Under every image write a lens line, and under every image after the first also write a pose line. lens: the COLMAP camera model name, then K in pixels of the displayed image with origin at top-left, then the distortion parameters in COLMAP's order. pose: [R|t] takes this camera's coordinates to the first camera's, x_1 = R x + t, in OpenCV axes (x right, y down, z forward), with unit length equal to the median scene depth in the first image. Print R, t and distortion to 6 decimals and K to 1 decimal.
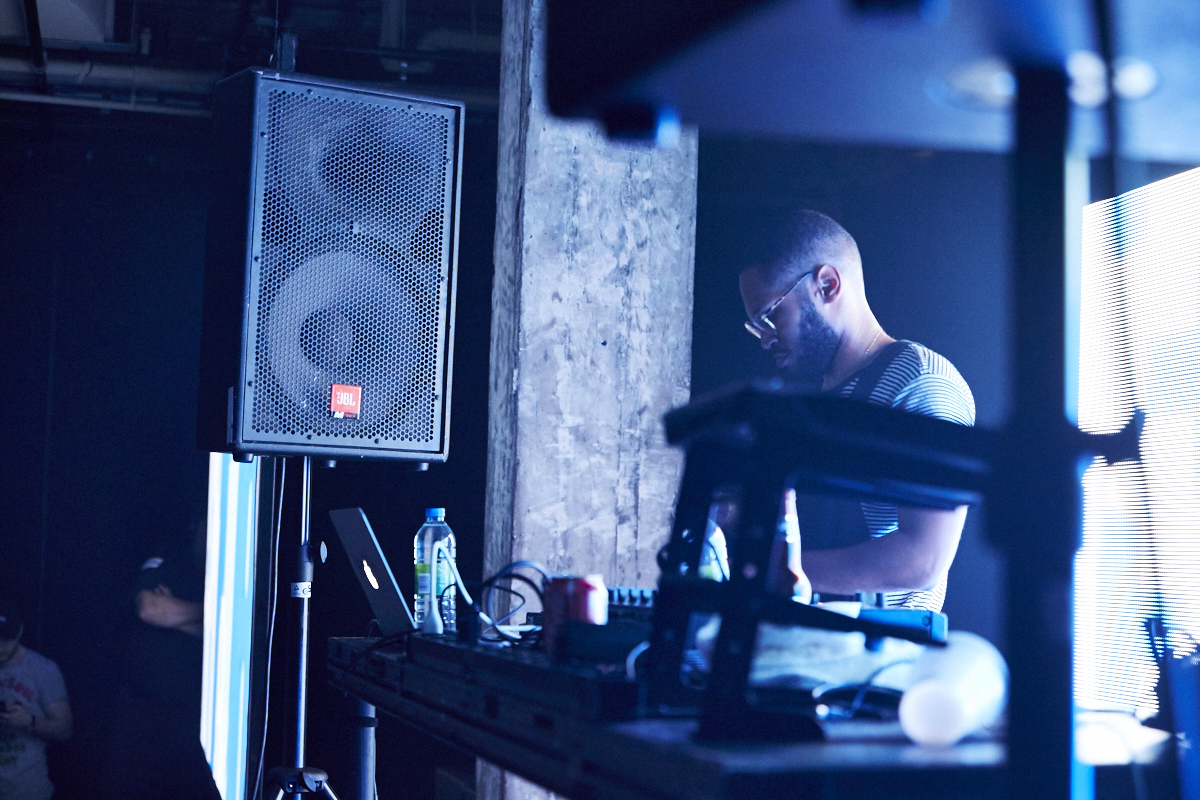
lens RADIAL K [[2455.3, 0, 601.0], [0, 2455.3, 402.6], [0, 0, 1]] dist [-0.049818, 0.000000]
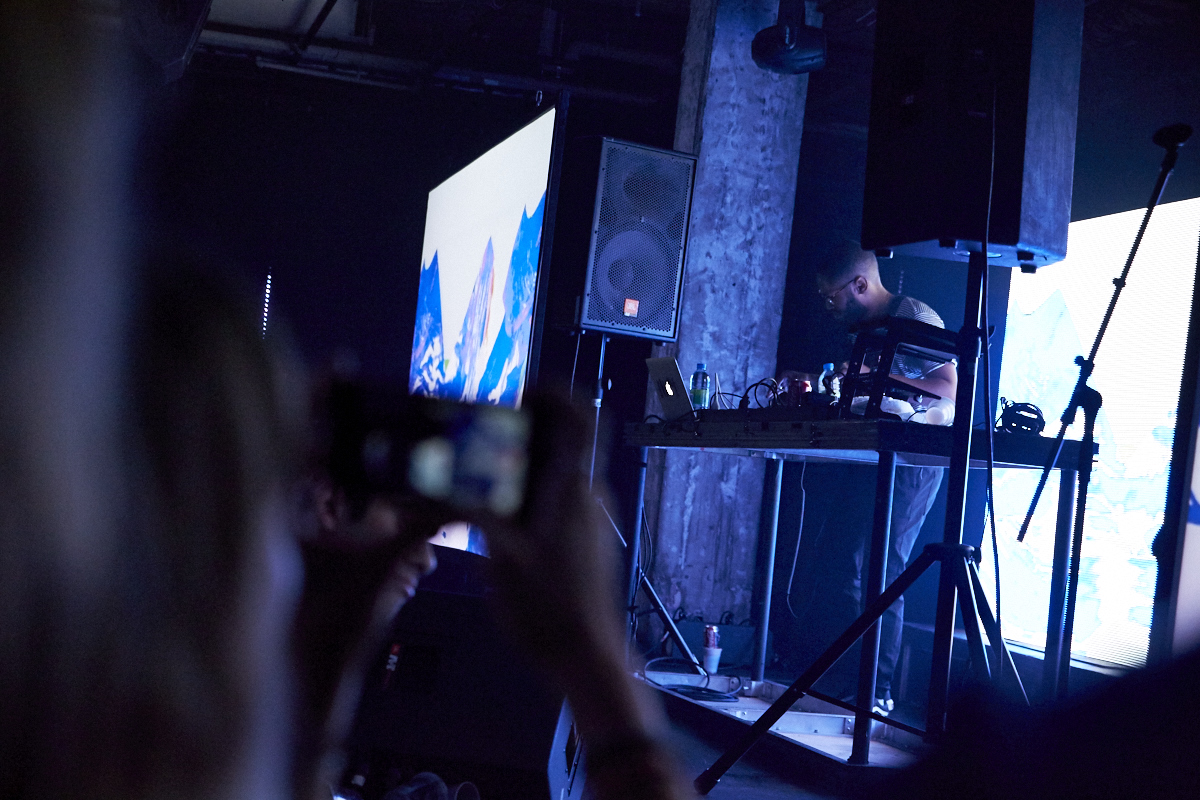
lens RADIAL K [[2455.3, 0, 599.9], [0, 2455.3, 397.3], [0, 0, 1]] dist [-0.049818, 0.000000]
pose [[0.996720, 0.079287, 0.016191, -0.112362], [-0.079733, 0.996393, 0.029041, 0.011530], [-0.013830, -0.030237, 0.999447, -0.694678]]
